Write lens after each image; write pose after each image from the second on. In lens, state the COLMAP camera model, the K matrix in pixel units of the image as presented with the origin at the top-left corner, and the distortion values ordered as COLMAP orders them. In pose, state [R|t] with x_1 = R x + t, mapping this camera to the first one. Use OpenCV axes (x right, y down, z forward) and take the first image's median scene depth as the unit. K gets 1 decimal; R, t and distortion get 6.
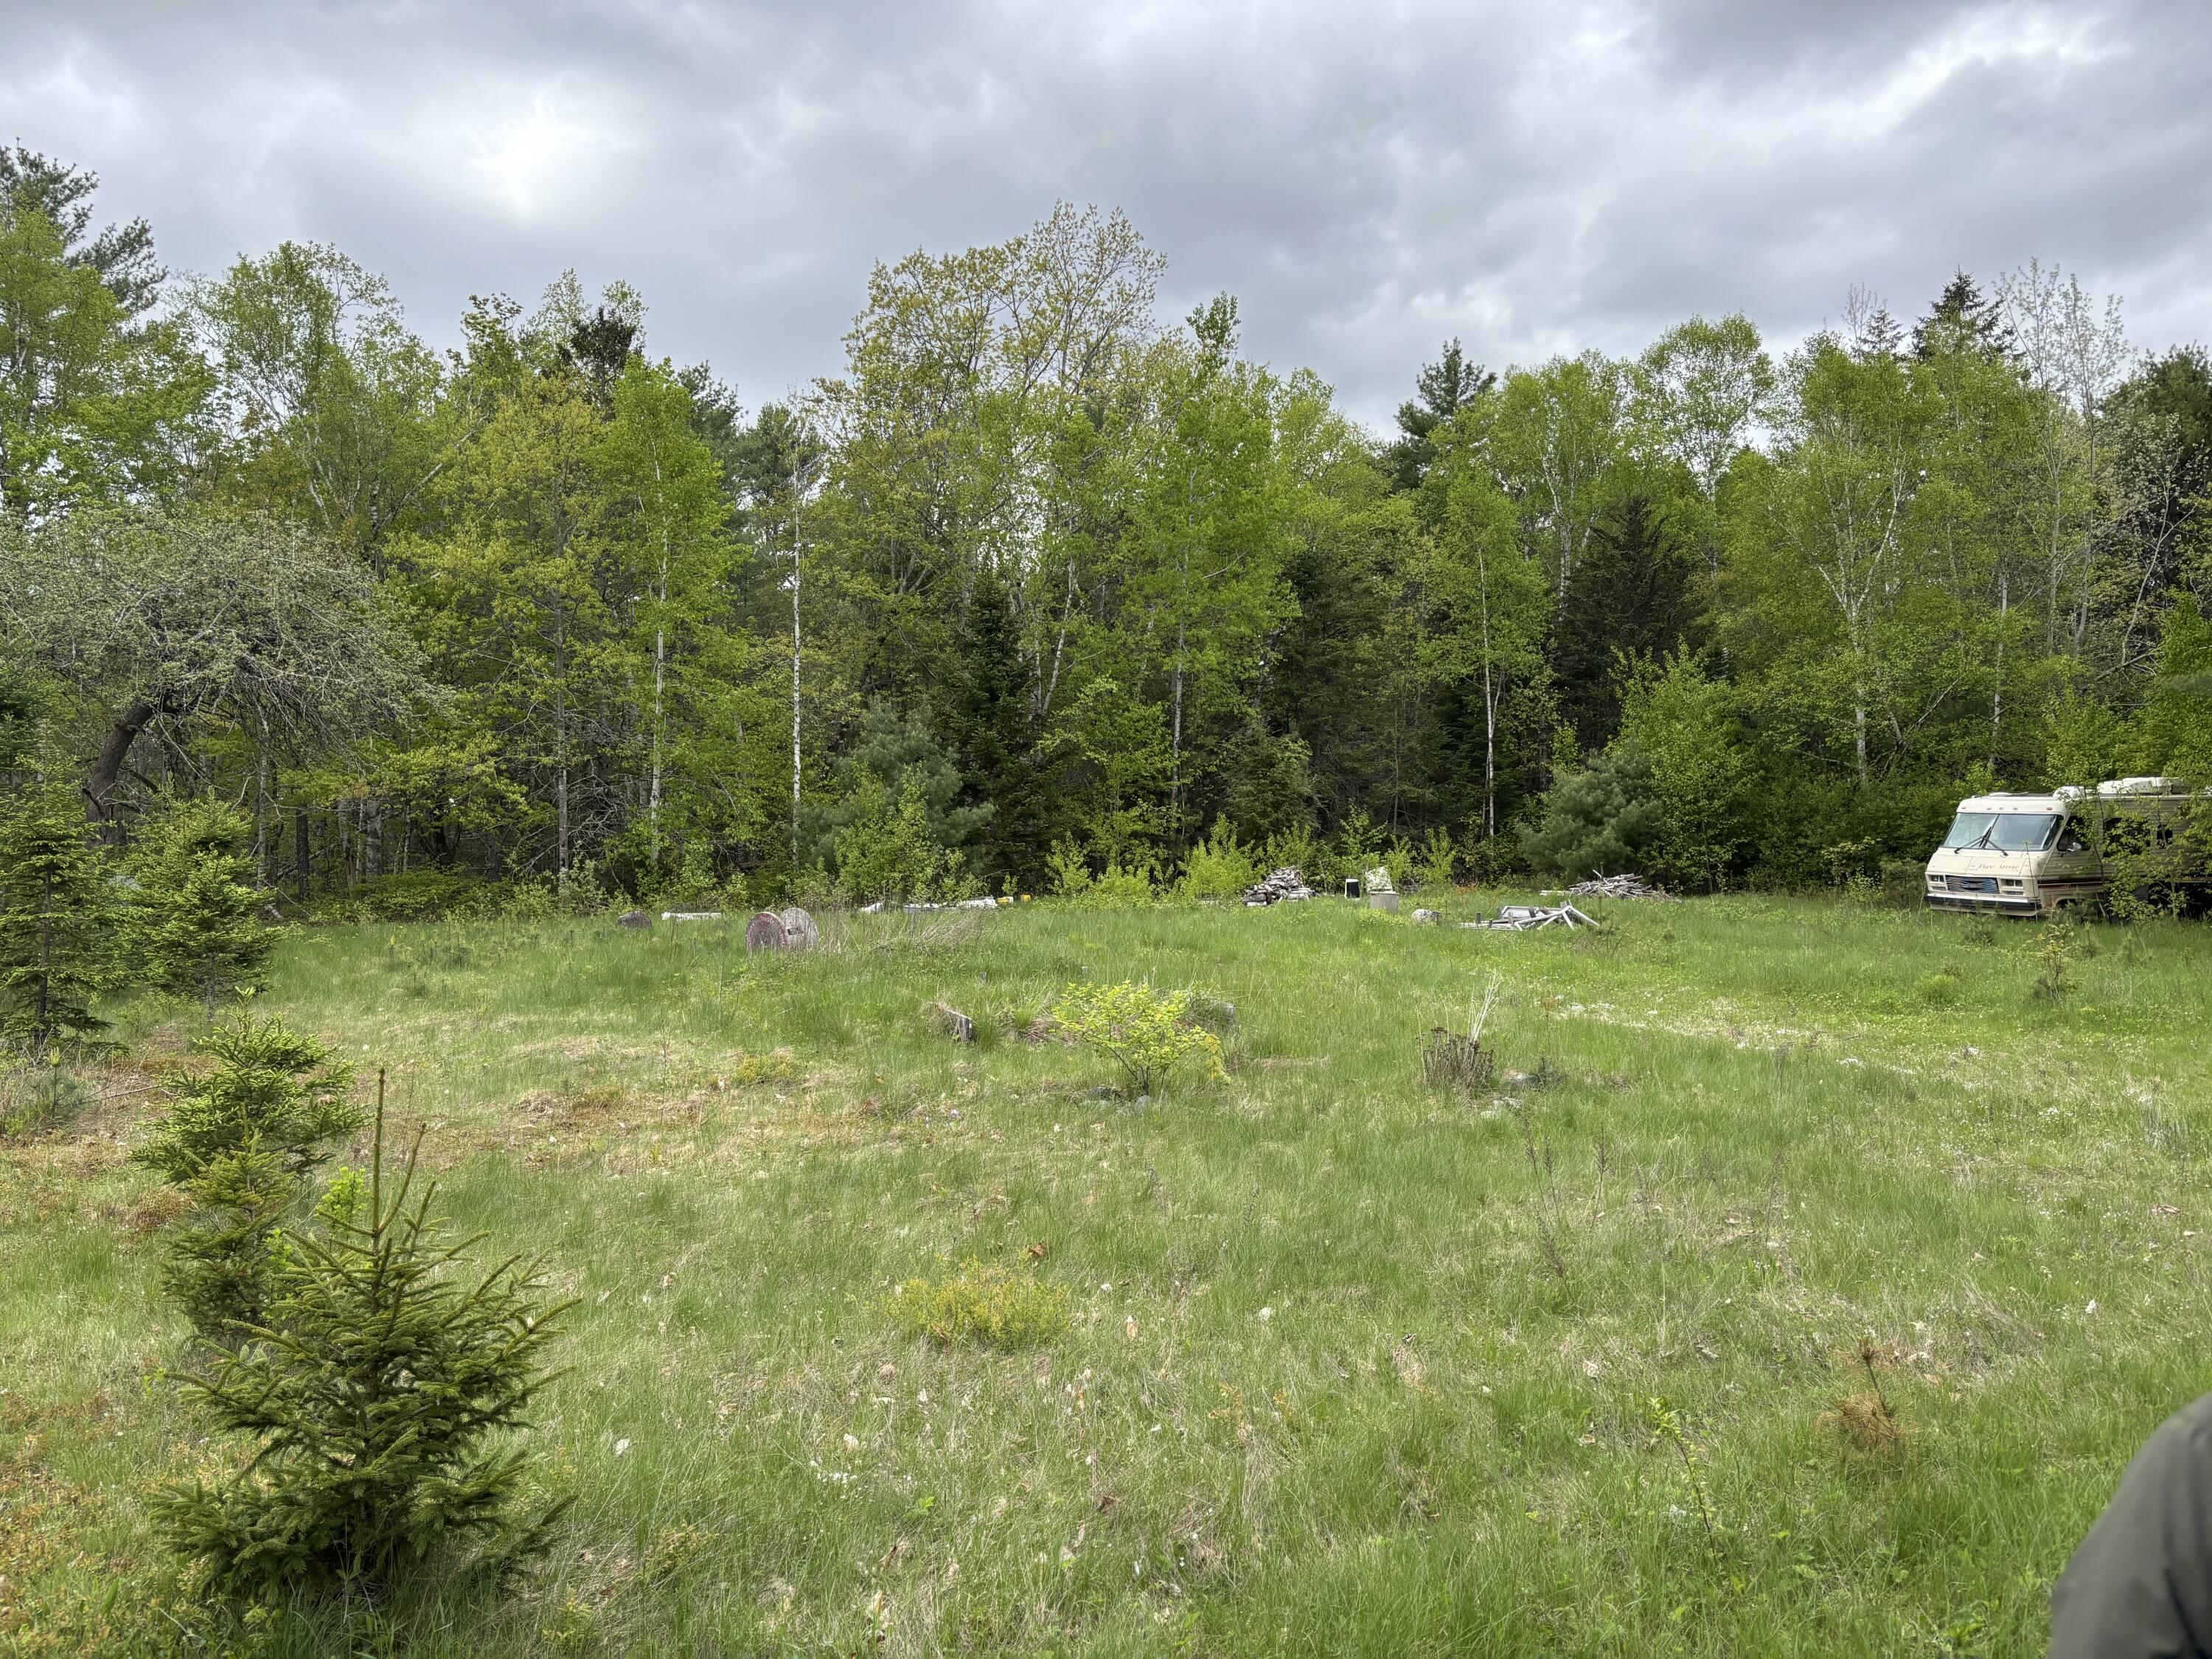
lens RADIAL K [[1657.1, 0, 1108.4], [0, 1657.1, 839.1], [0, 0, 1]] dist [0.061003, -0.063933]
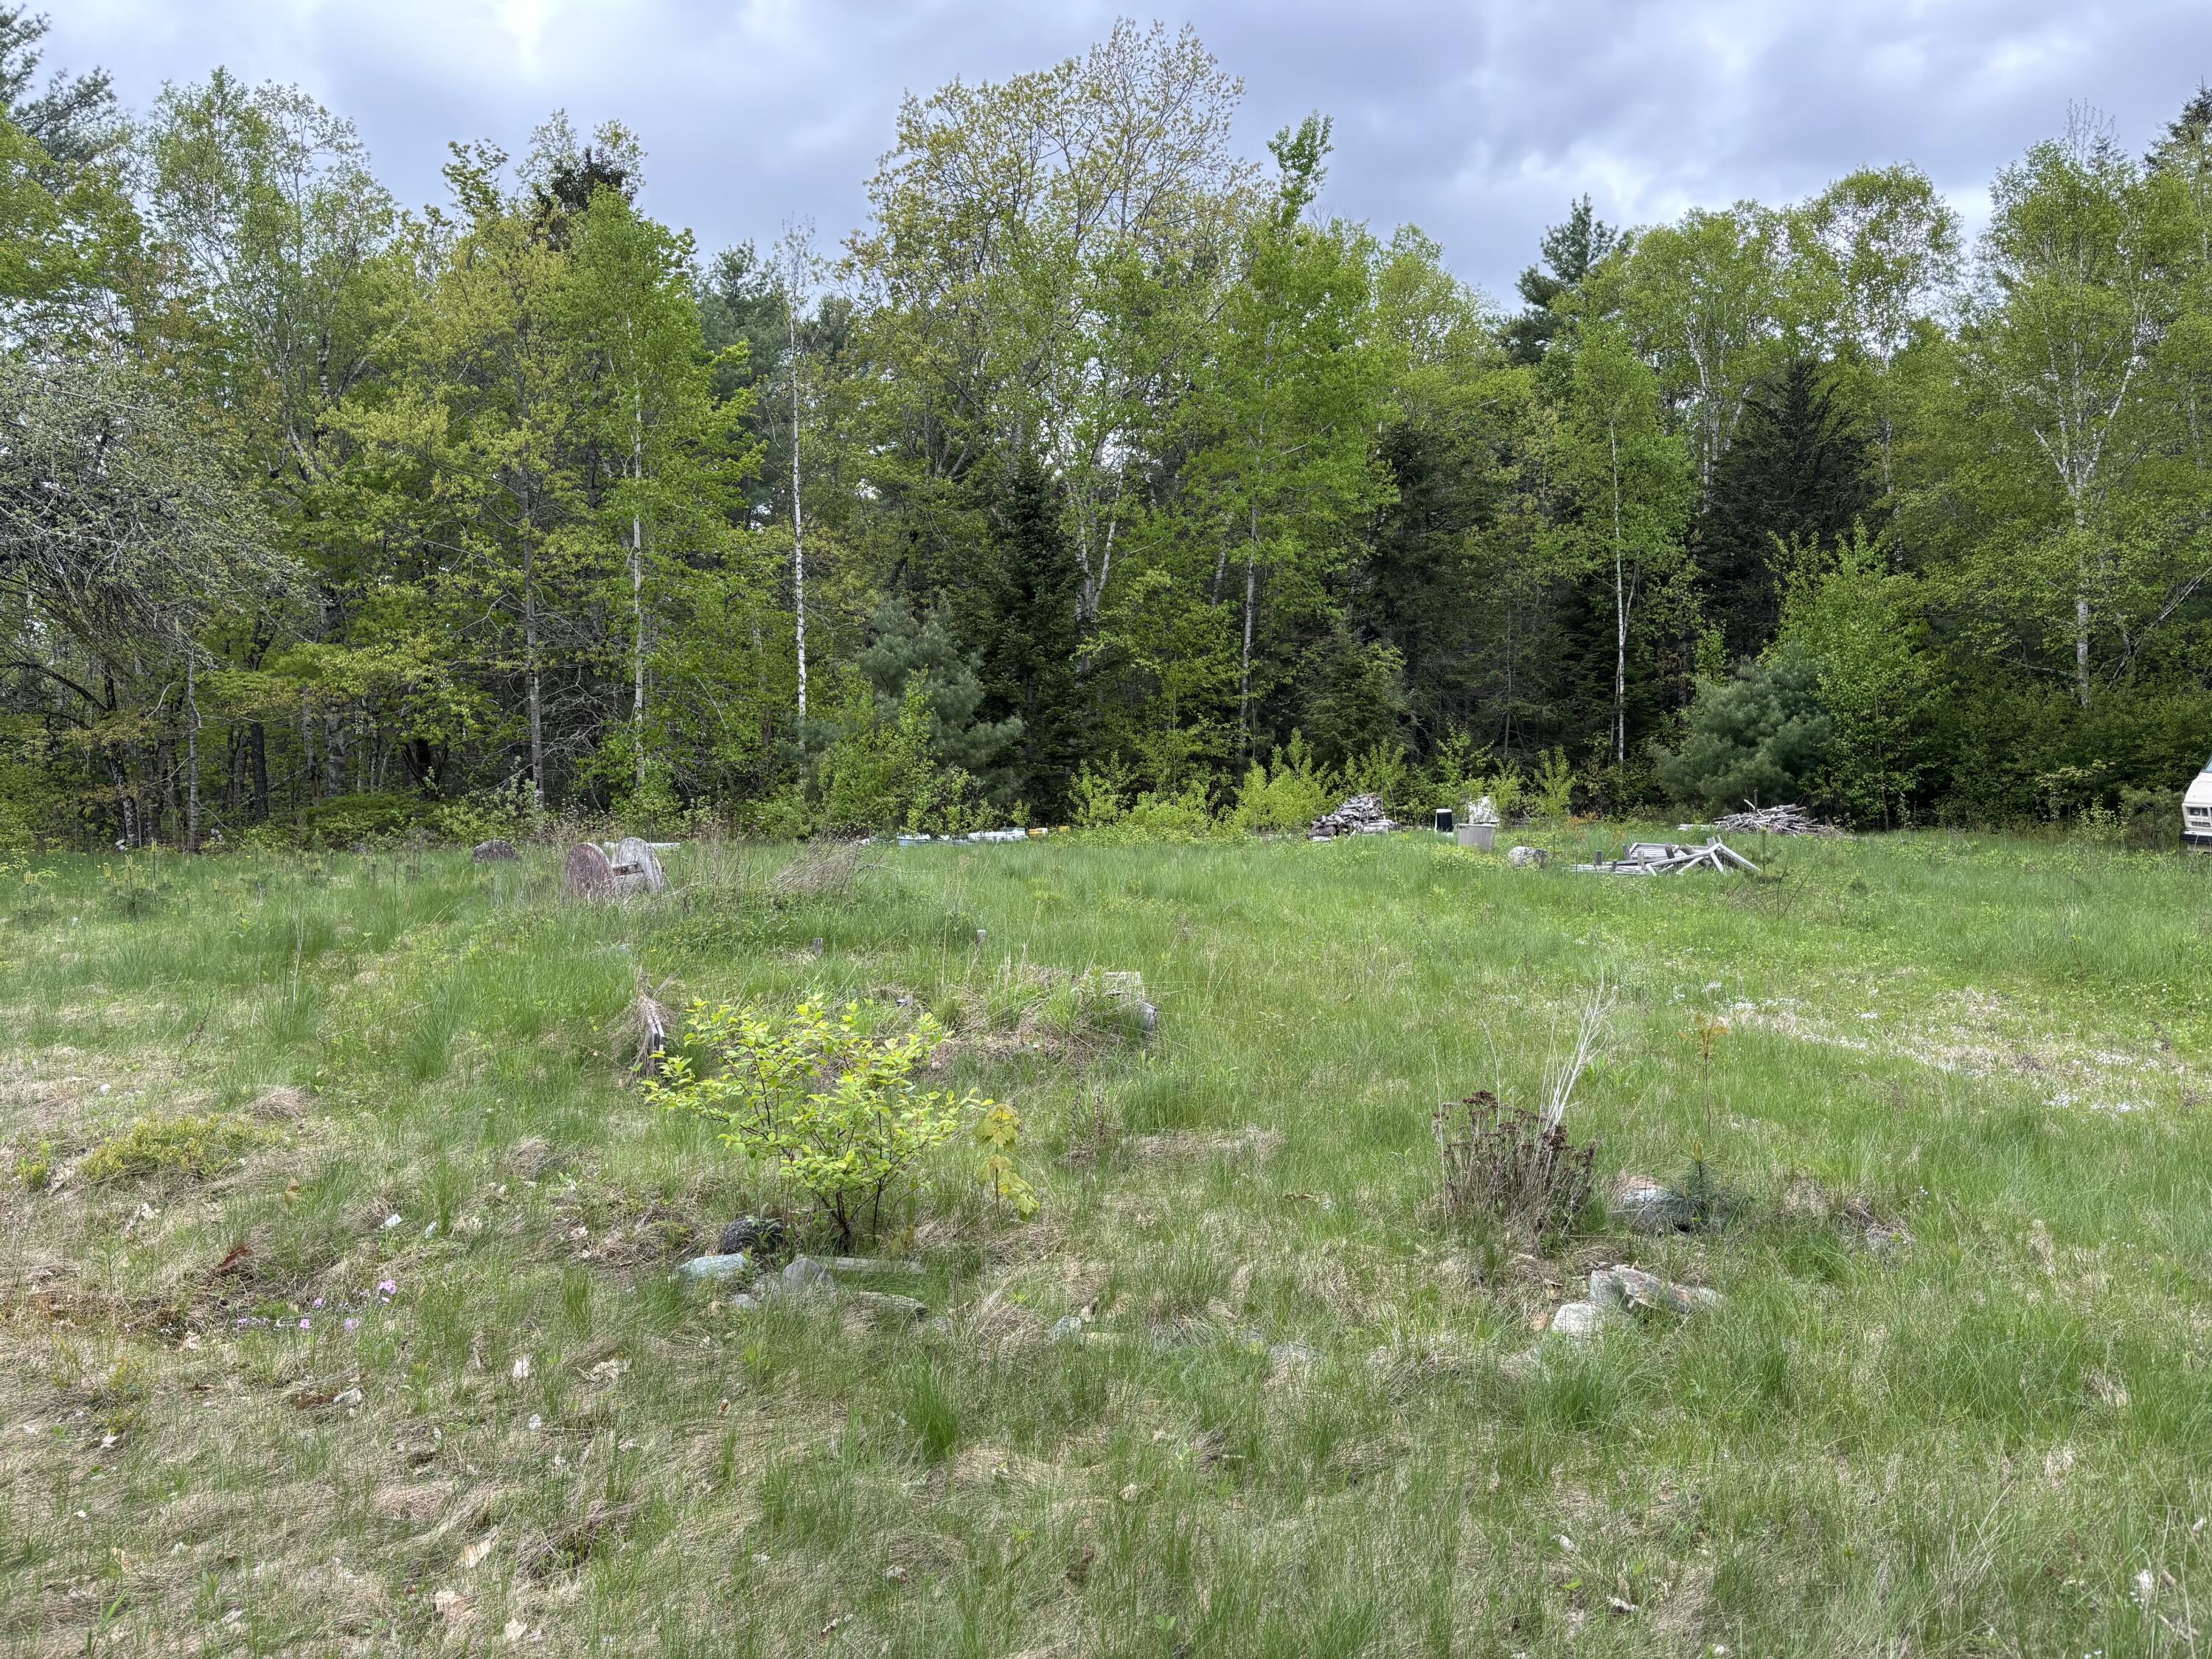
lens RADIAL K [[1657.1, 0, 1112.2], [0, 1657.1, 829.3], [0, 0, 1]] dist [0.061003, -0.063933]
pose [[0.997476, 0.007093, -0.070650, 0.034904], [-0.004661, 0.999393, 0.034524, 0.005588], [0.070852, -0.034107, 0.996904, 0.142286]]
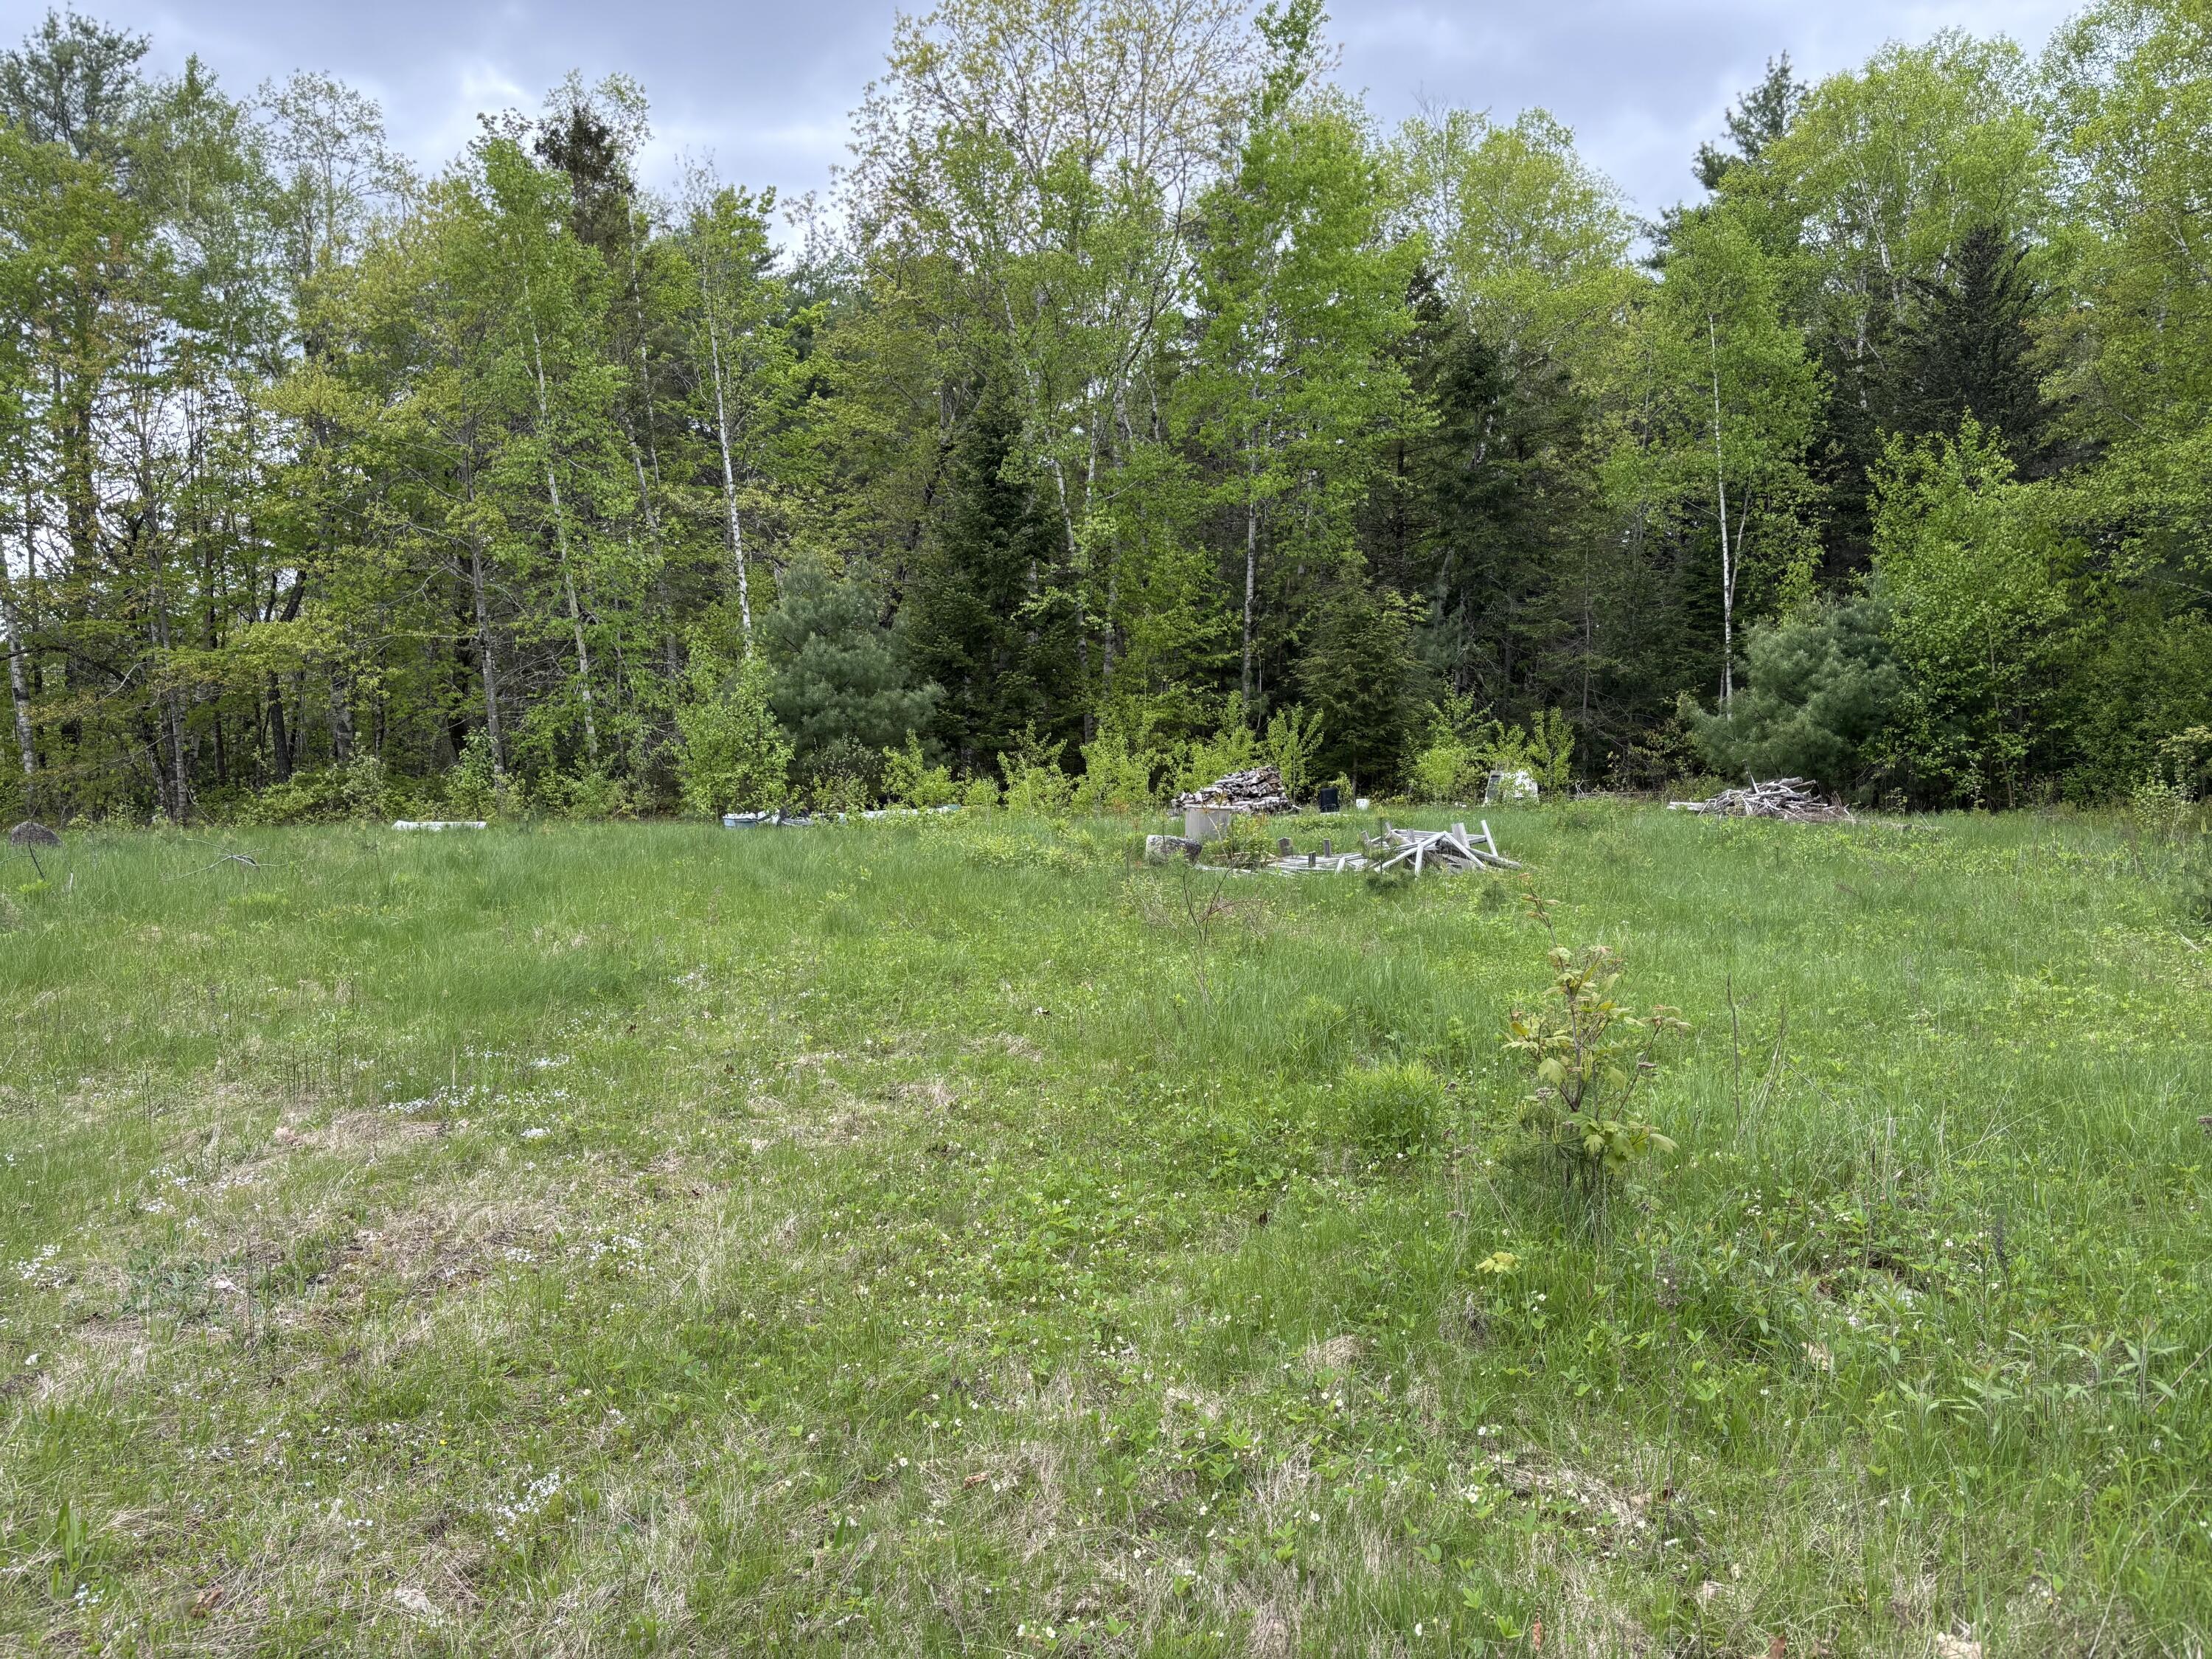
lens RADIAL K [[1657.1, 0, 1085.3], [0, 1657.1, 834.1], [0, 0, 1]] dist [0.061003, -0.063933]
pose [[0.950689, 0.014692, -0.309796, 0.220789], [0.003324, 0.998337, 0.057547, 0.004051], [0.310127, -0.055739, 0.949060, 0.260823]]
